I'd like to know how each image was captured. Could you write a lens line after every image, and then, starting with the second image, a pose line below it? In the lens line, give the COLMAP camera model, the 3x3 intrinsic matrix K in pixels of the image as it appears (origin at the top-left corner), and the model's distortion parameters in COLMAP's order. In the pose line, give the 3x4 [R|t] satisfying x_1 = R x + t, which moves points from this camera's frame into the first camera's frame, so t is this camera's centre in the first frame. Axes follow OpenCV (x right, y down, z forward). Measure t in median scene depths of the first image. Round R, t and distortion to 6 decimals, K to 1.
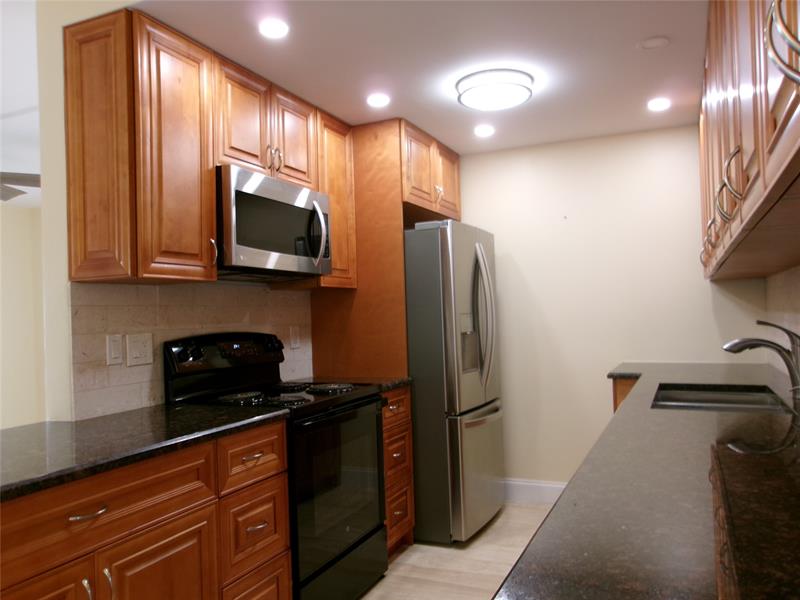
lens RADIAL K [[635.2, 0, 394.3], [0, 635.2, 300.3], [0, 0, 1]] dist [-0.036450, 0.070888]
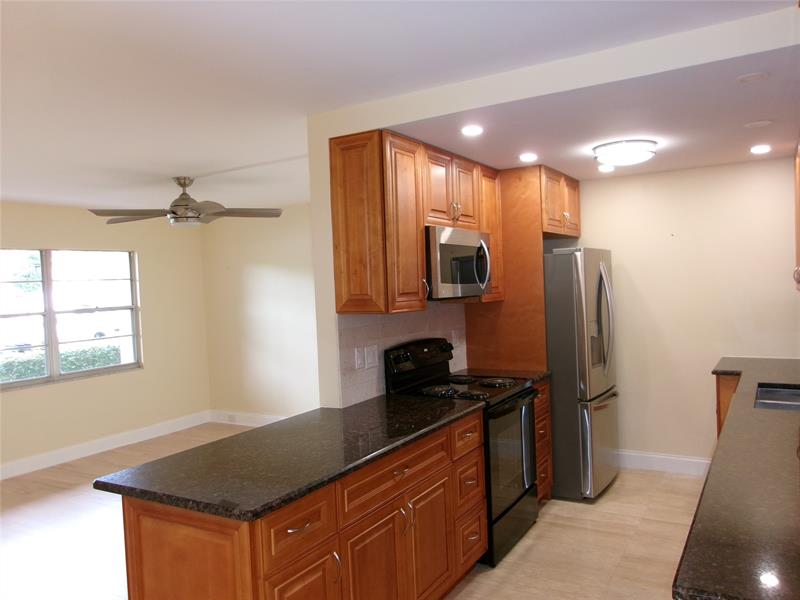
lens RADIAL K [[635.2, 0, 394.3], [0, 635.2, 300.3], [0, 0, 1]] dist [-0.036450, 0.070888]
pose [[0.994172, -0.003360, -0.107752, -0.157457], [0.009190, 0.998517, 0.053656, -0.098607], [0.107412, -0.054334, 0.992729, -0.312800]]
